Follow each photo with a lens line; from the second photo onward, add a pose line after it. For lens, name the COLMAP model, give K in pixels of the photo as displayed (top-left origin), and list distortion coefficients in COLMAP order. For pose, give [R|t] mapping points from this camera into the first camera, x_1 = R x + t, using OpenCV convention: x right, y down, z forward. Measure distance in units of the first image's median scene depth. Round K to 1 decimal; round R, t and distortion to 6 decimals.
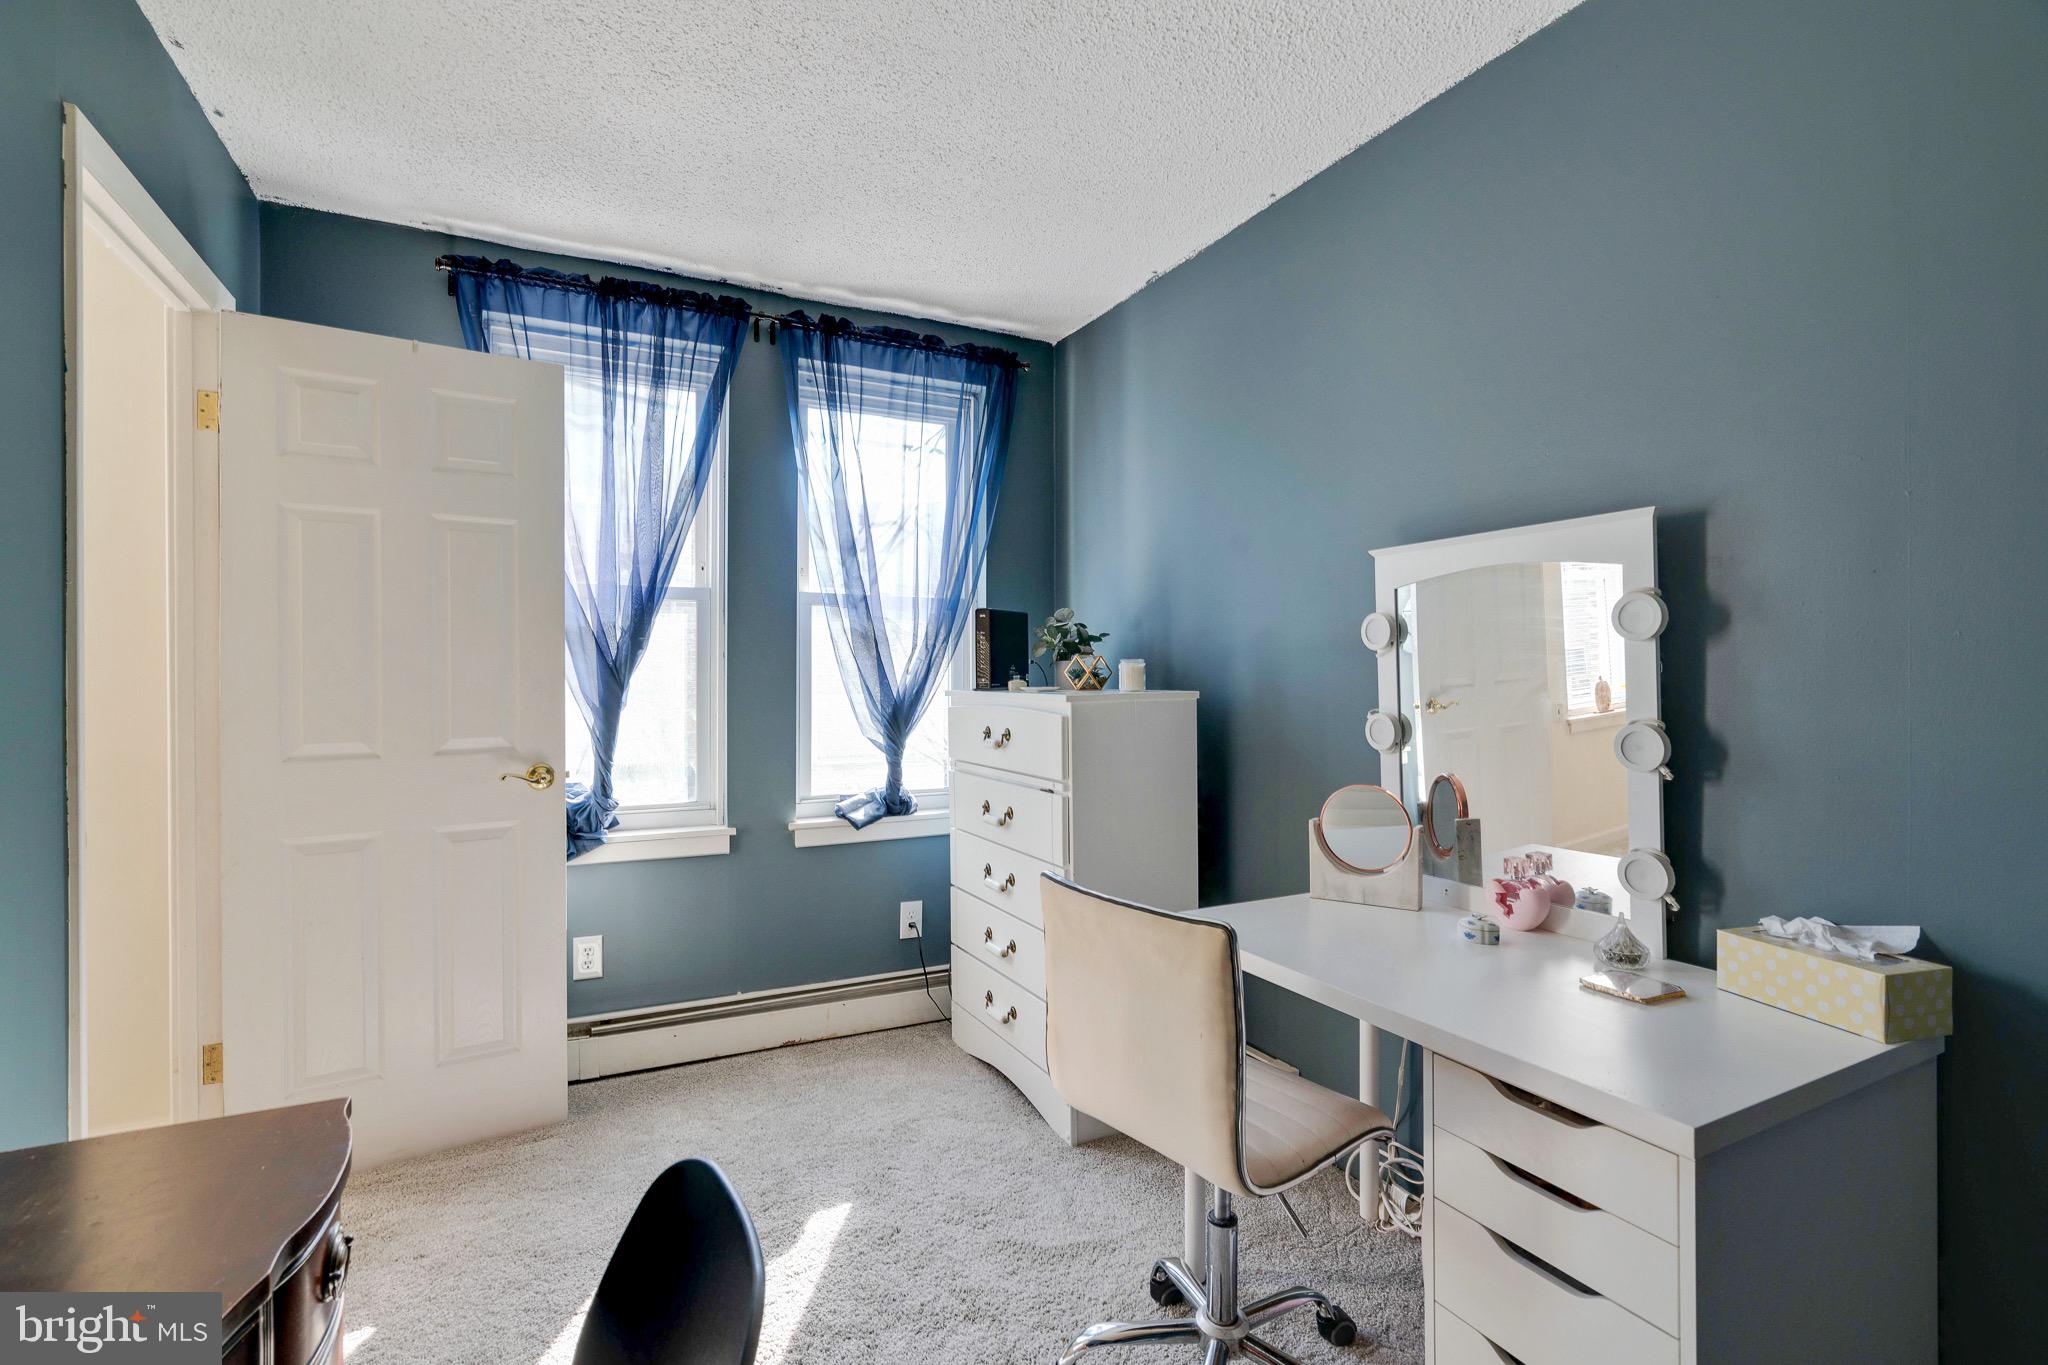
lens RADIAL K [[918.3, 0, 1023.3], [0, 918.3, 674.7], [0, 0, 1]] dist [-0.007046, 0.002594]
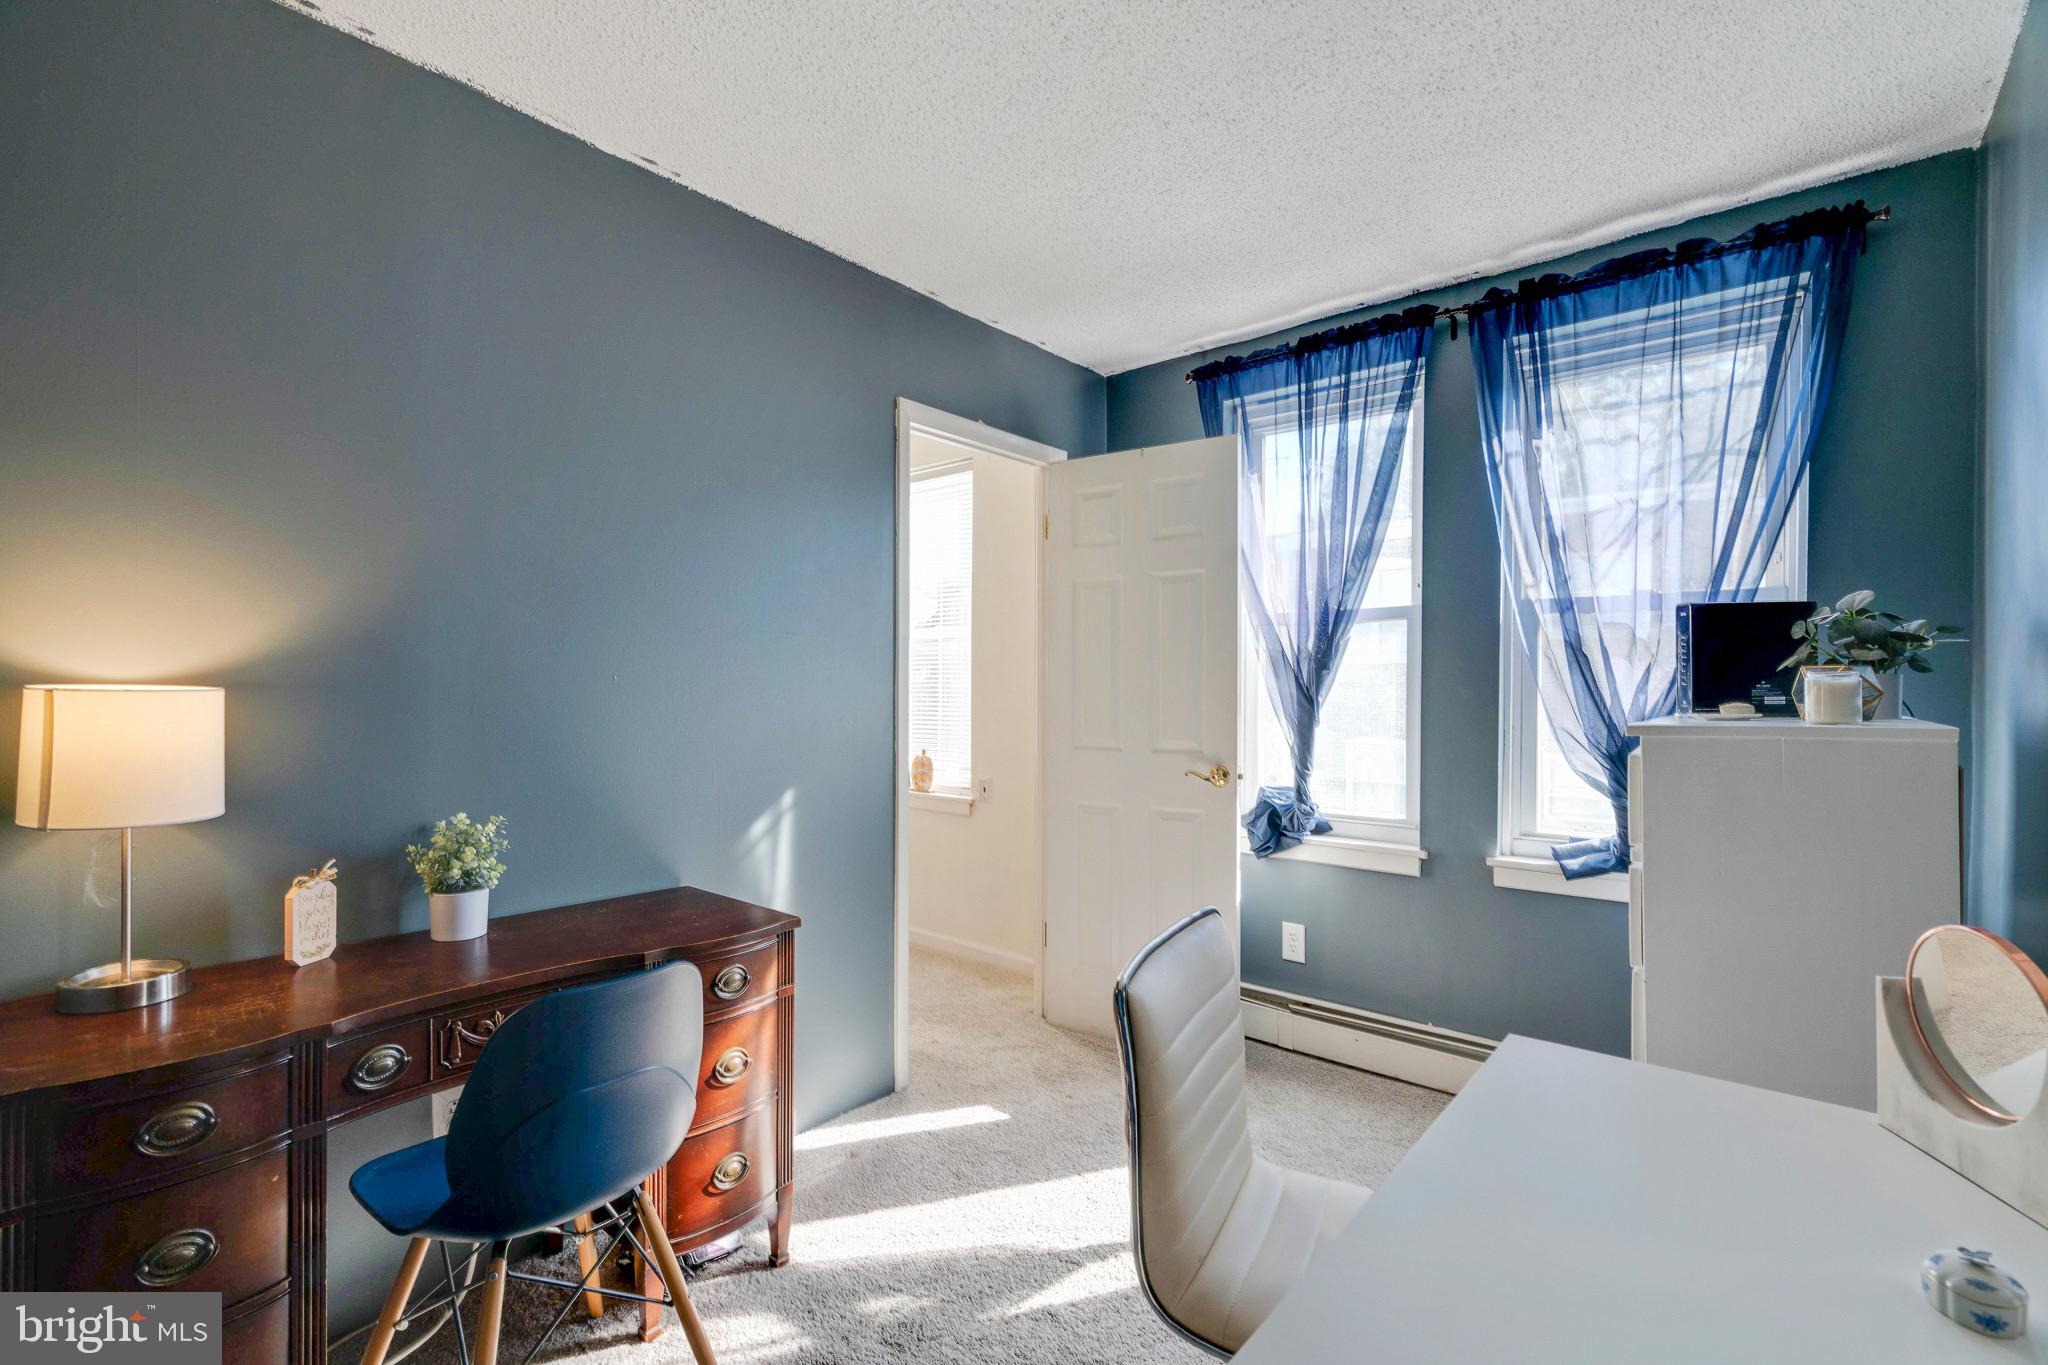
lens RADIAL K [[918.3, 0, 1026.7], [0, 918.3, 688.7], [0, 0, 1]] dist [-0.007046, 0.002594]
pose [[0.393506, 0.000648, -0.919322, 0.419811], [-0.002805, 0.999996, -0.000496, -0.003307], [0.919318, 0.002774, 0.393507, 0.238300]]
